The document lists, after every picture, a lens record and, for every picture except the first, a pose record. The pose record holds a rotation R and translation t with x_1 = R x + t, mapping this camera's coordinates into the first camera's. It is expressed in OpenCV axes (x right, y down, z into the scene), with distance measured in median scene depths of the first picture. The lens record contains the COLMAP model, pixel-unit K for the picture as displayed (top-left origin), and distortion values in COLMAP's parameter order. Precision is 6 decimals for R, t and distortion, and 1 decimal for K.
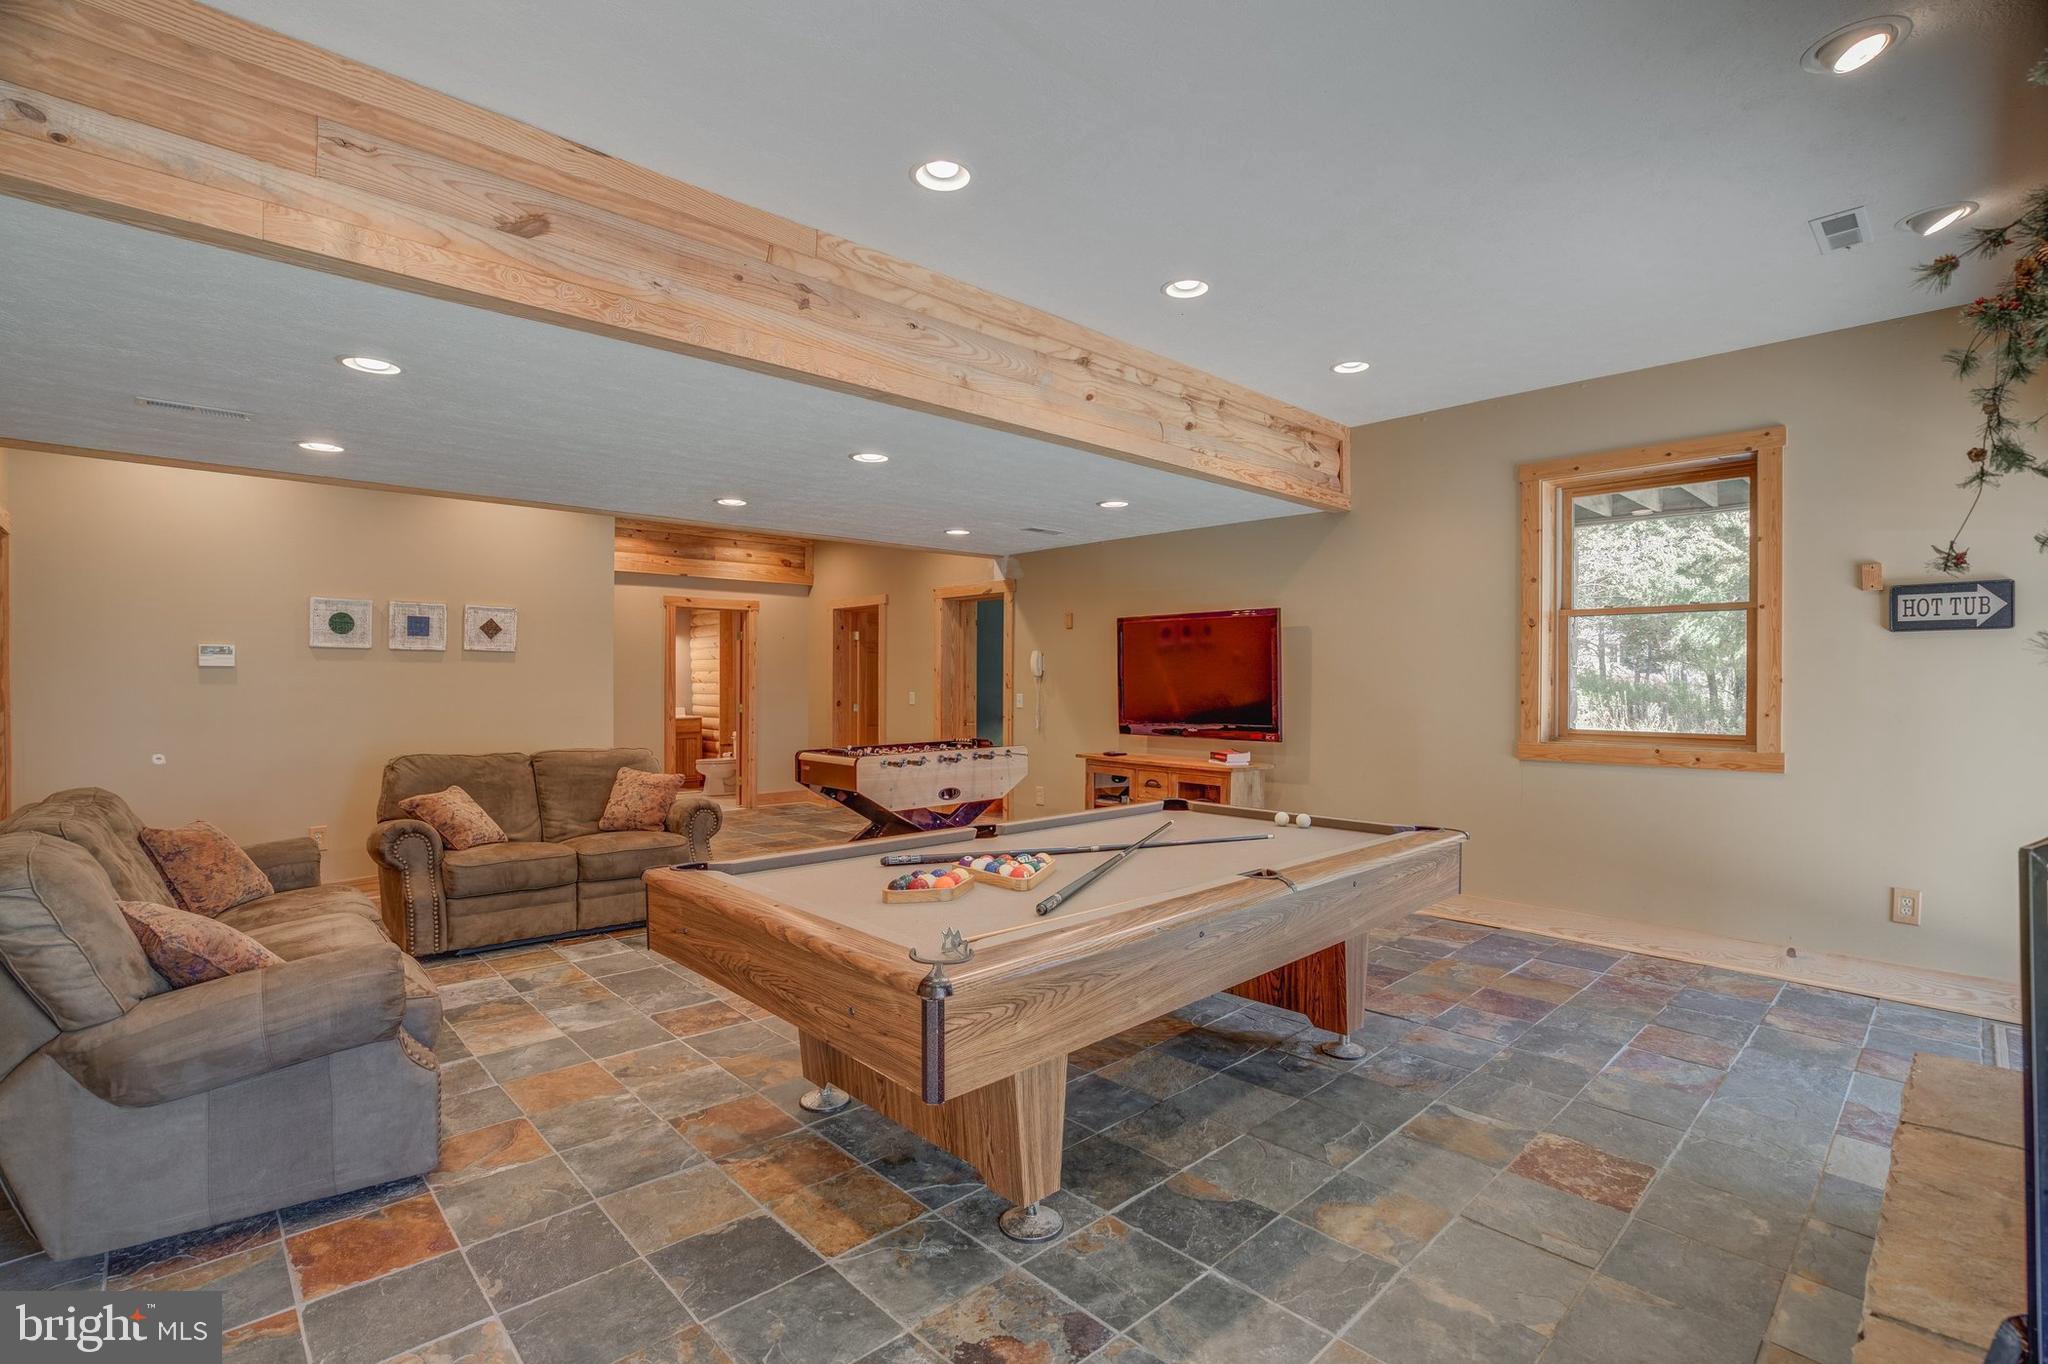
lens RADIAL K [[932.9, 0, 1038.1], [0, 932.9, 687.7], [0, 0, 1]] dist [-0.054740, 0.019198]
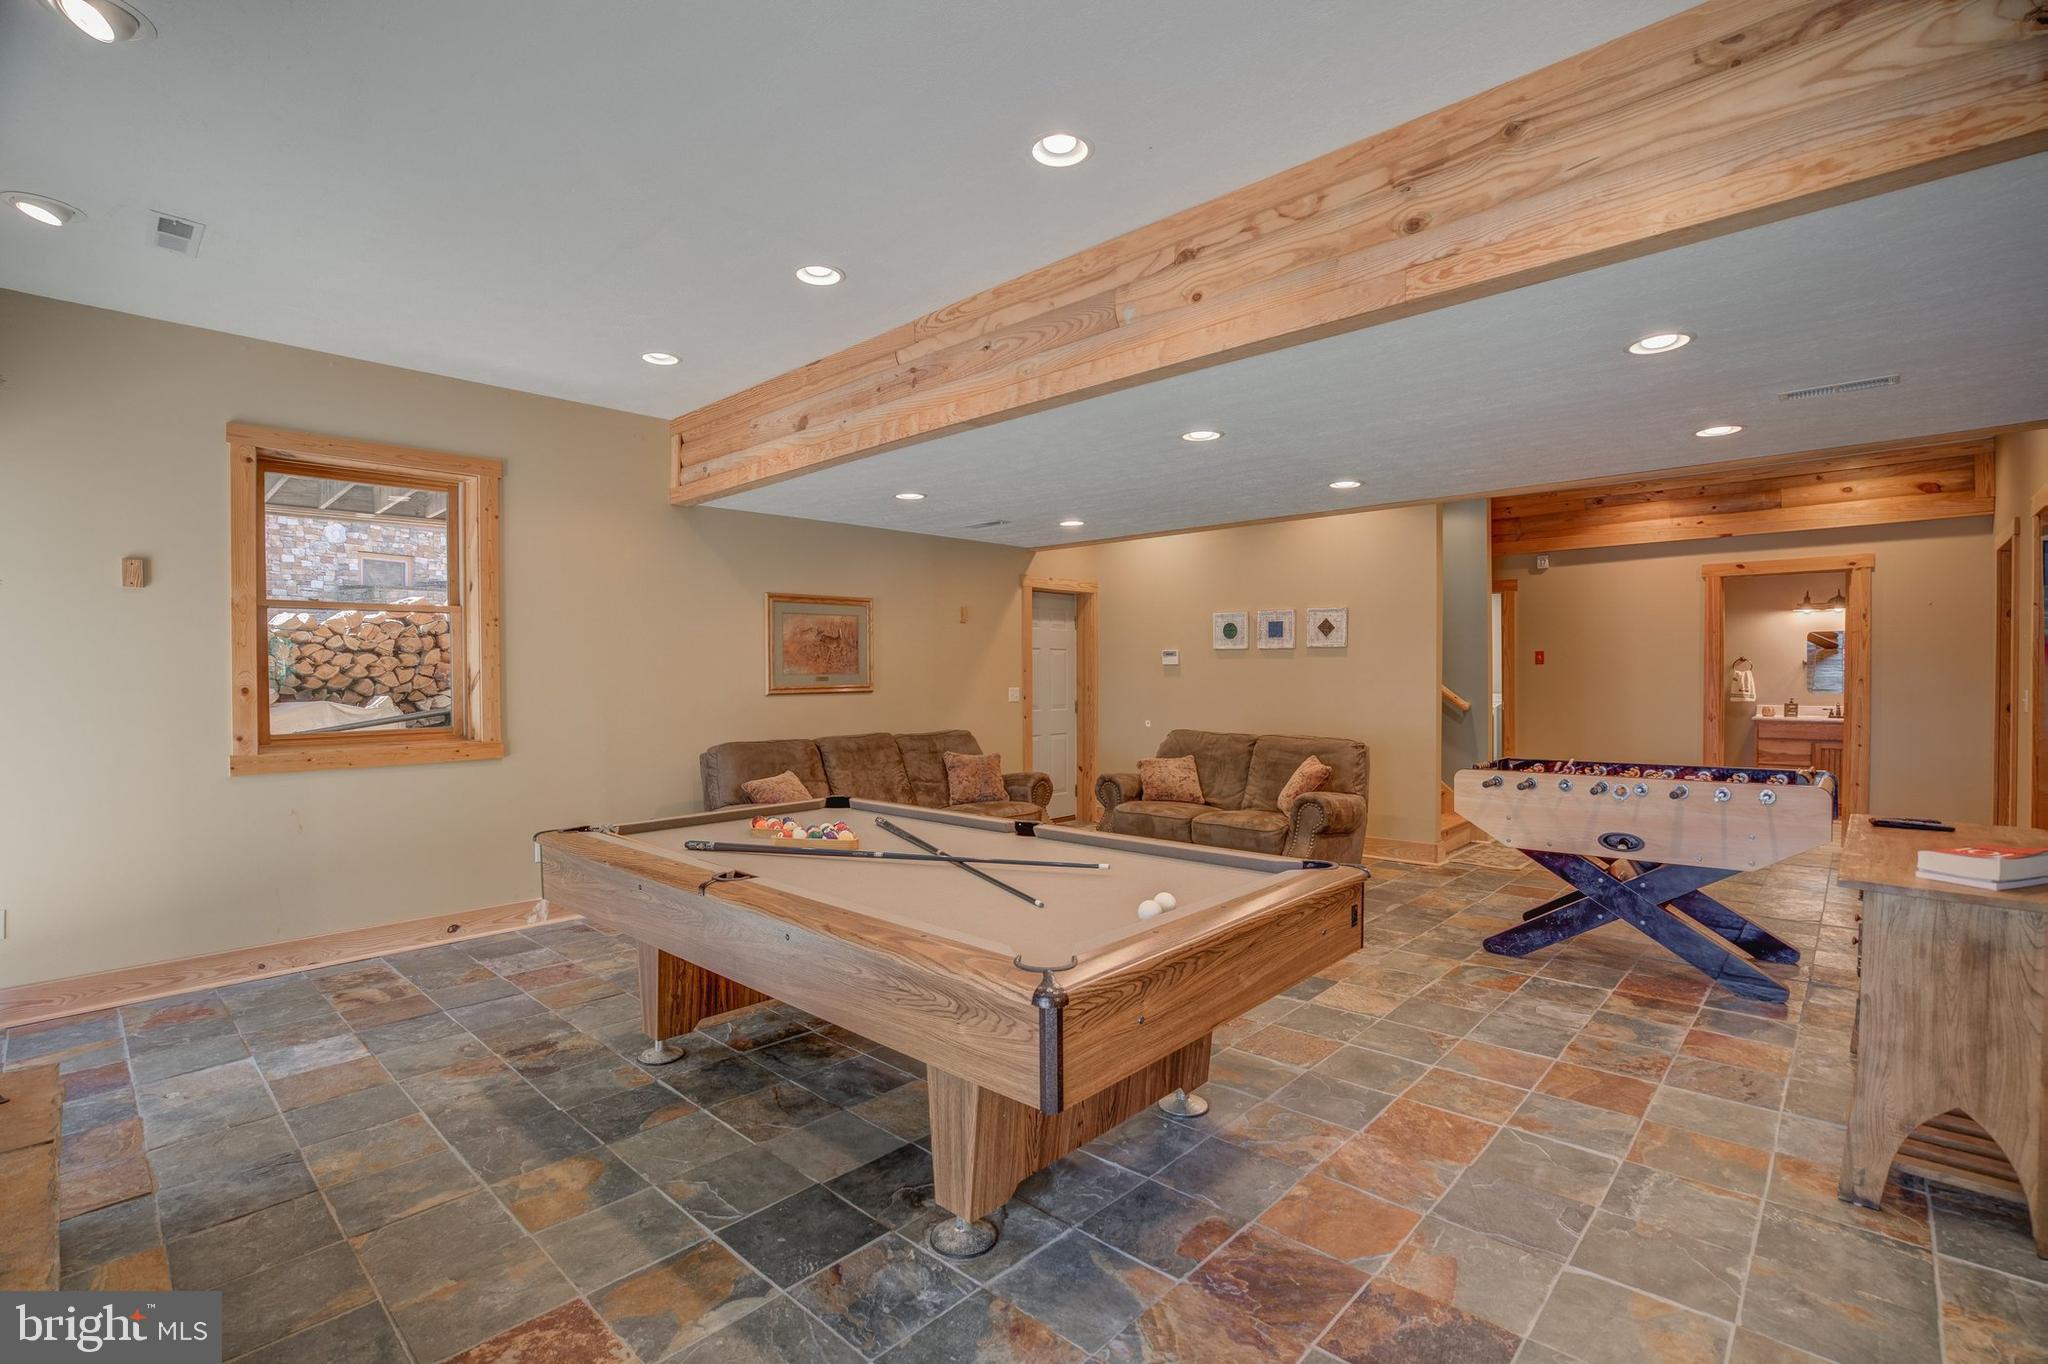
lens RADIAL K [[953.4, 0, 1024.0], [0, 953.4, 682.0], [0, 0, 1]] dist [-0.042151, 0.010543]
pose [[0.047980, 0.006664, -0.998826, 1.015090], [-0.002643, 0.999975, 0.006545, -0.006245], [0.998845, 0.002326, 0.047996, 1.023248]]
